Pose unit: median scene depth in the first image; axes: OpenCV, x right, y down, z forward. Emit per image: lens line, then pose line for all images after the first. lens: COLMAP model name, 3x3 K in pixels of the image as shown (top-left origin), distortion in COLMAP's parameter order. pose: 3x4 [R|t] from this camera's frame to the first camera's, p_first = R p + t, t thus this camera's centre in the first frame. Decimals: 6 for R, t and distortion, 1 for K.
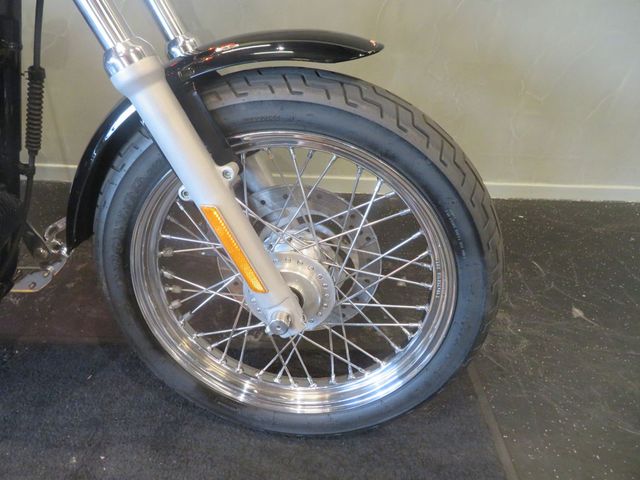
lens RADIAL K [[455.3, 0, 319.4], [0, 455.3, 236.9], [0, 0, 1]] dist [-0.009827, 0.009967]
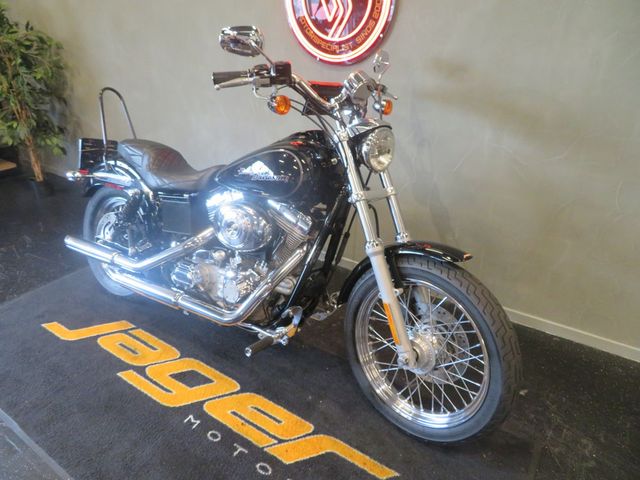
lens RADIAL K [[455.3, 0, 317.8], [0, 455.3, 241.2], [0, 0, 1]] dist [-0.009827, 0.009967]
pose [[0.797566, 0.195264, -0.570755, 0.641084], [-0.306428, 0.946139, -0.104511, -0.007870], [0.519607, 0.258250, 0.814442, -1.041465]]
